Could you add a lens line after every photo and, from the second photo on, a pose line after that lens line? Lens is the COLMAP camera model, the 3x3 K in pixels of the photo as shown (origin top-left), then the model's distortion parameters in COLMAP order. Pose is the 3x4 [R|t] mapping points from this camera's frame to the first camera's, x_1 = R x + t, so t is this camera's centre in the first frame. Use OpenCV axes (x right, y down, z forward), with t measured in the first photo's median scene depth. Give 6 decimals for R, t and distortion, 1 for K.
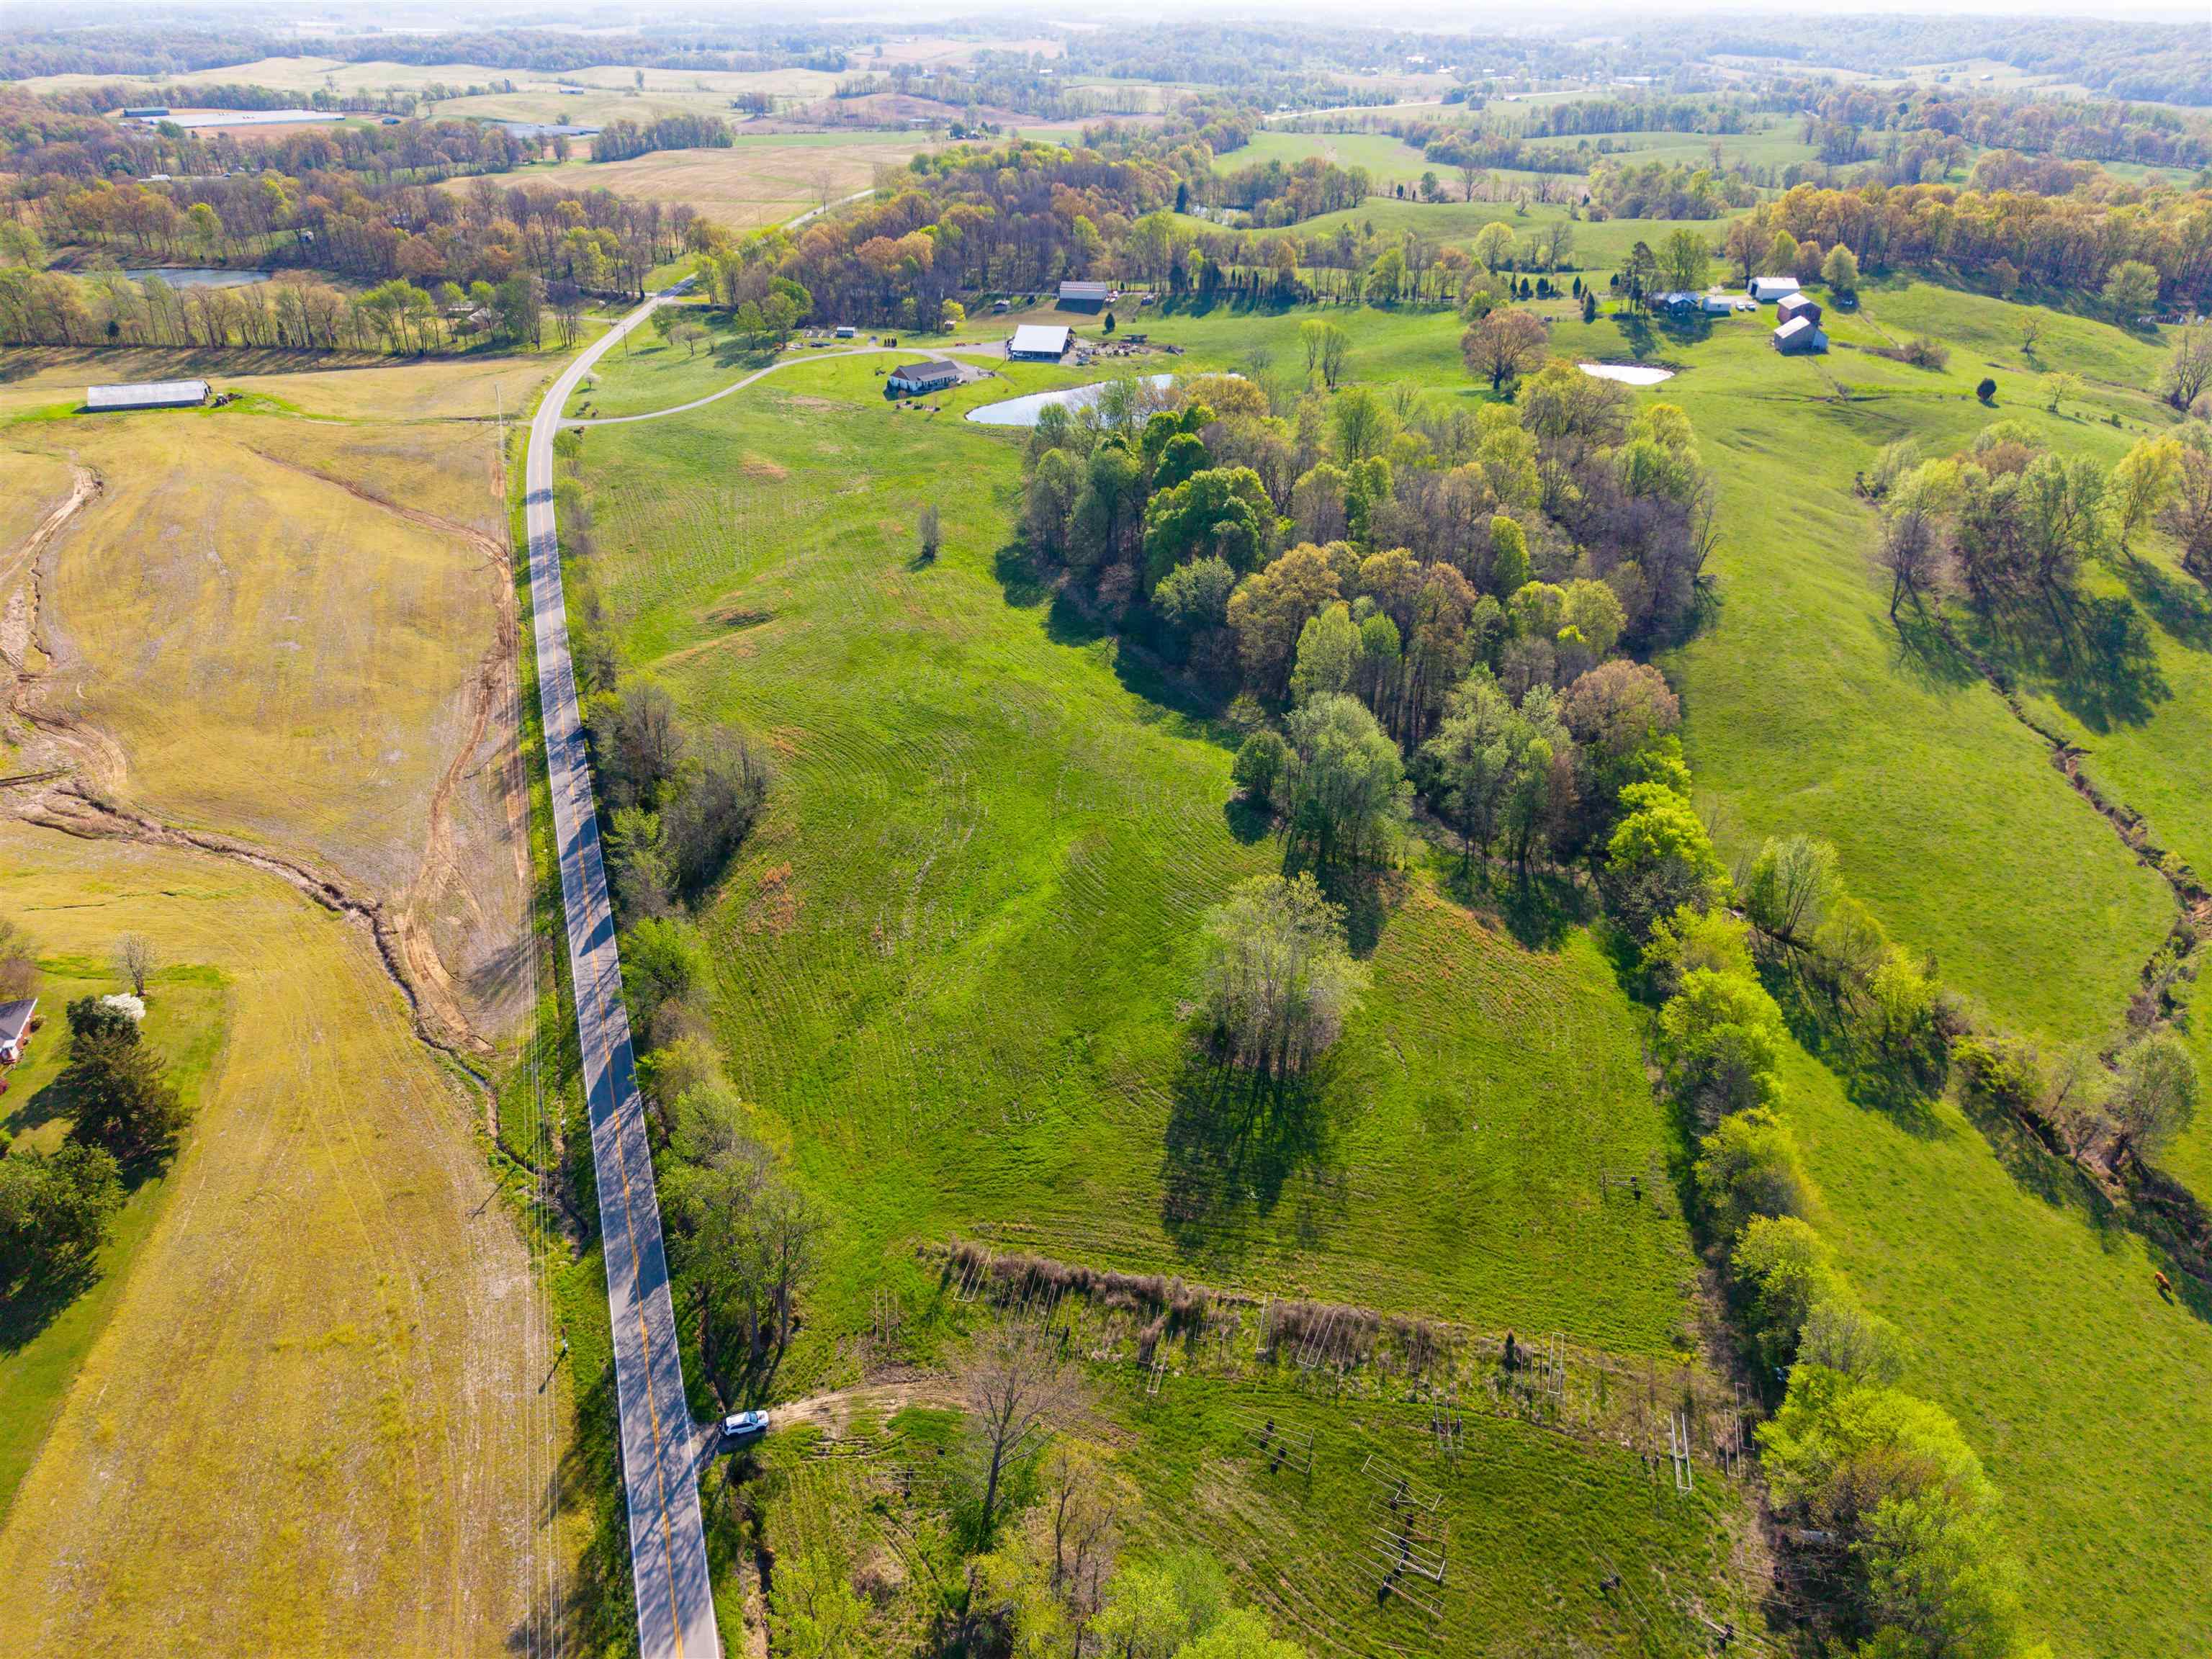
lens RADIAL K [[1482.2, 0, 1113.8], [0, 1482.2, 826.0], [0, 0, 1]] dist [0.009941, -0.006696]
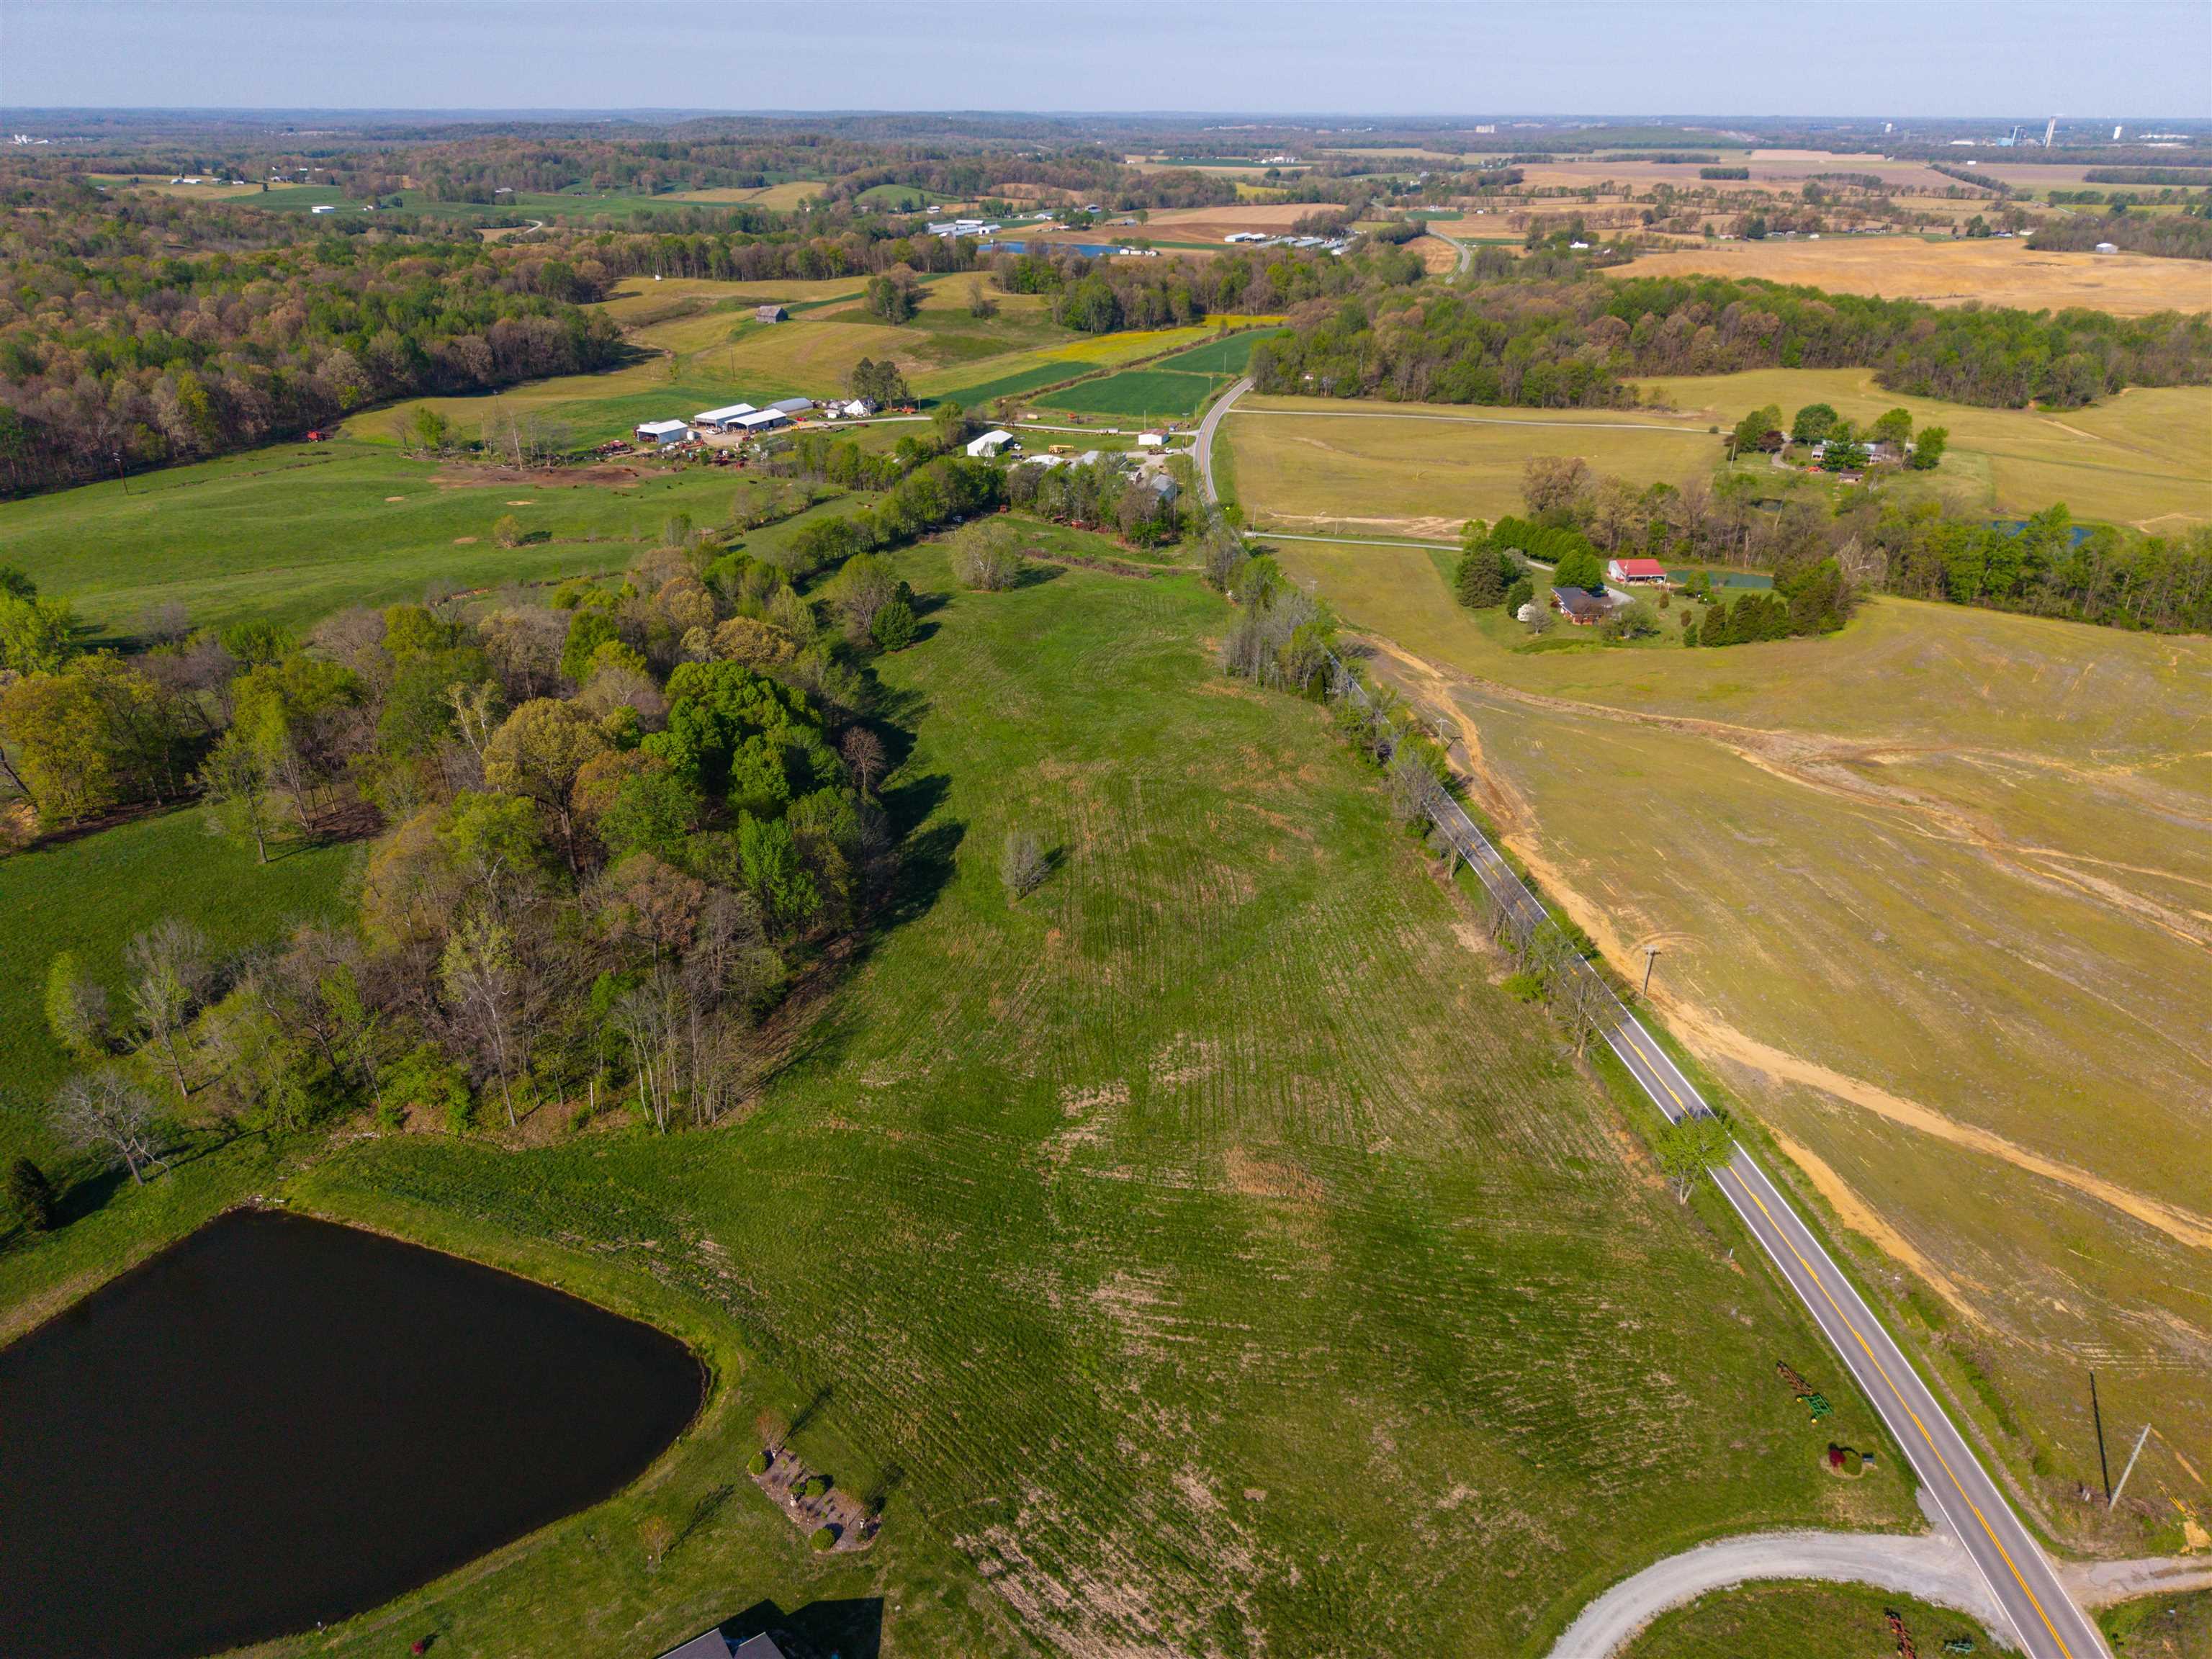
lens RADIAL K [[1482.2, 0, 1109.5], [0, 1482.2, 833.8], [0, 0, 1]] dist [0.009941, -0.006696]
pose [[-0.970998, -0.111458, 0.211519, -0.329008], [0.112031, 0.569452, 0.814354, -0.824351], [-0.211216, 0.814433, -0.540450, 1.423137]]
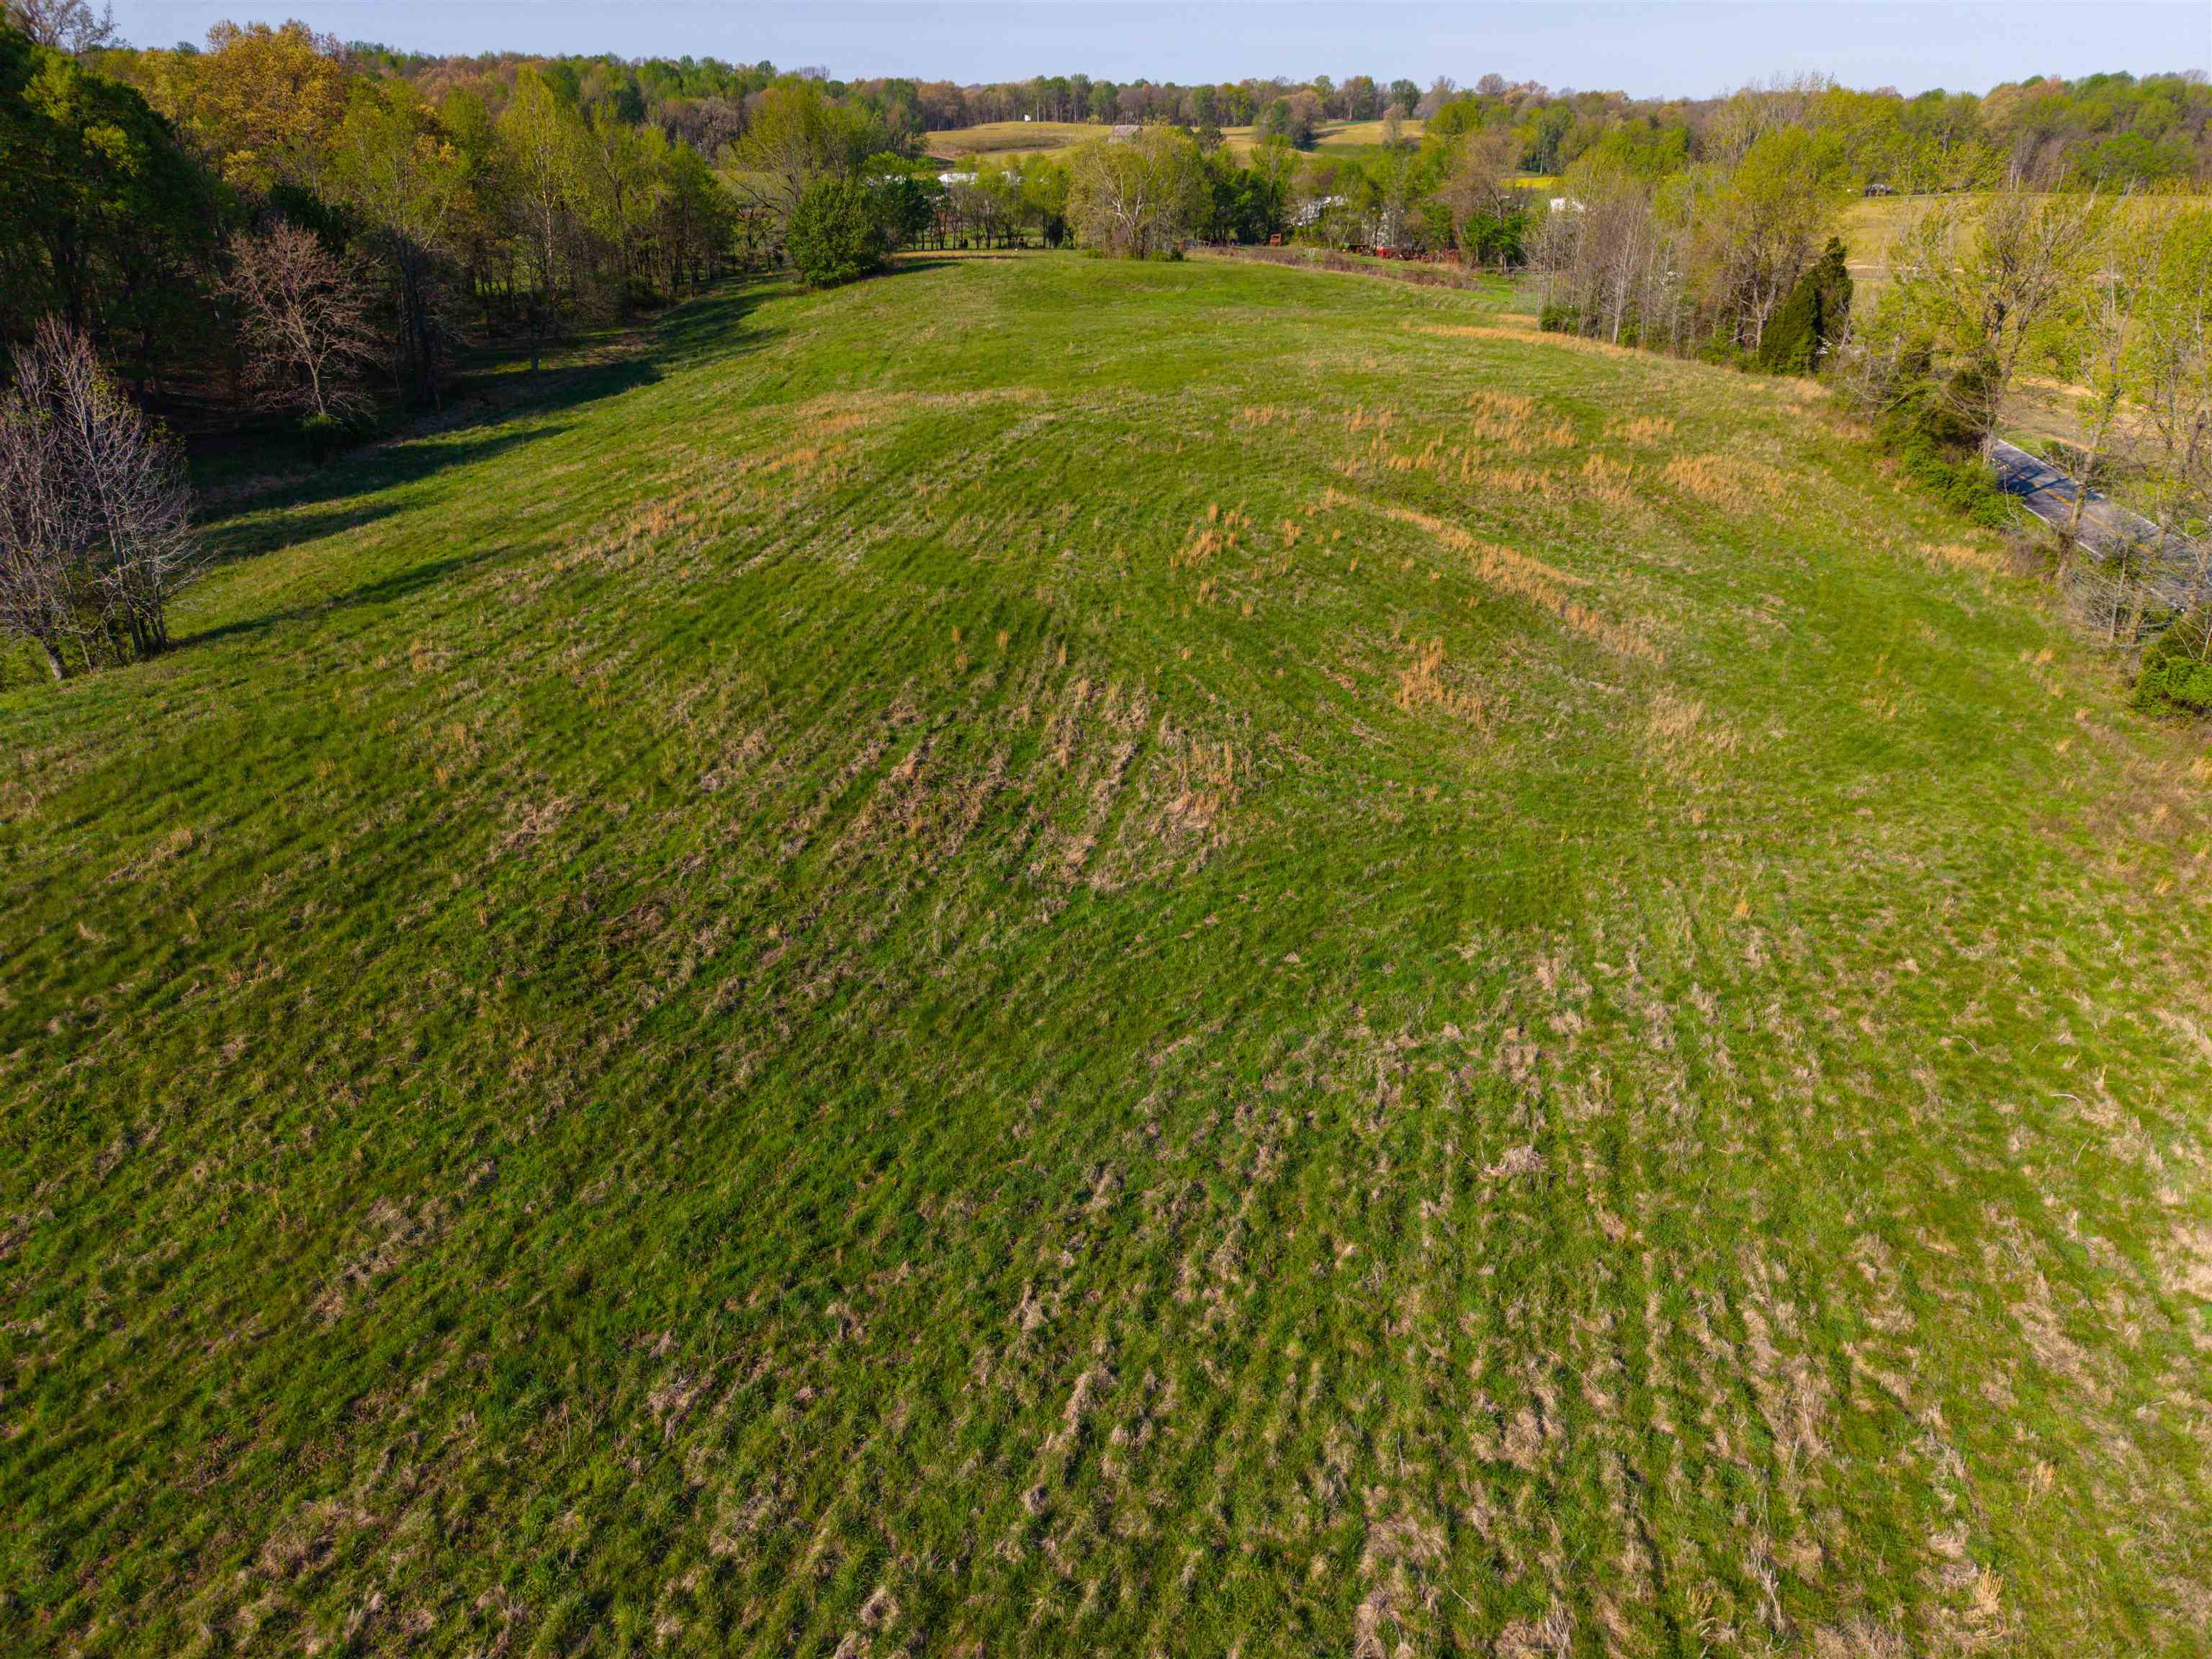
lens RADIAL K [[1482.2, 0, 1105.5], [0, 1482.2, 833.1], [0, 0, 1]] dist [0.009941, -0.006696]
pose [[-0.847287, -0.234202, 0.476711, -0.297636], [0.261507, 0.597259, 0.758219, -0.274841], [-0.462297, 0.767092, -0.444805, 1.079445]]
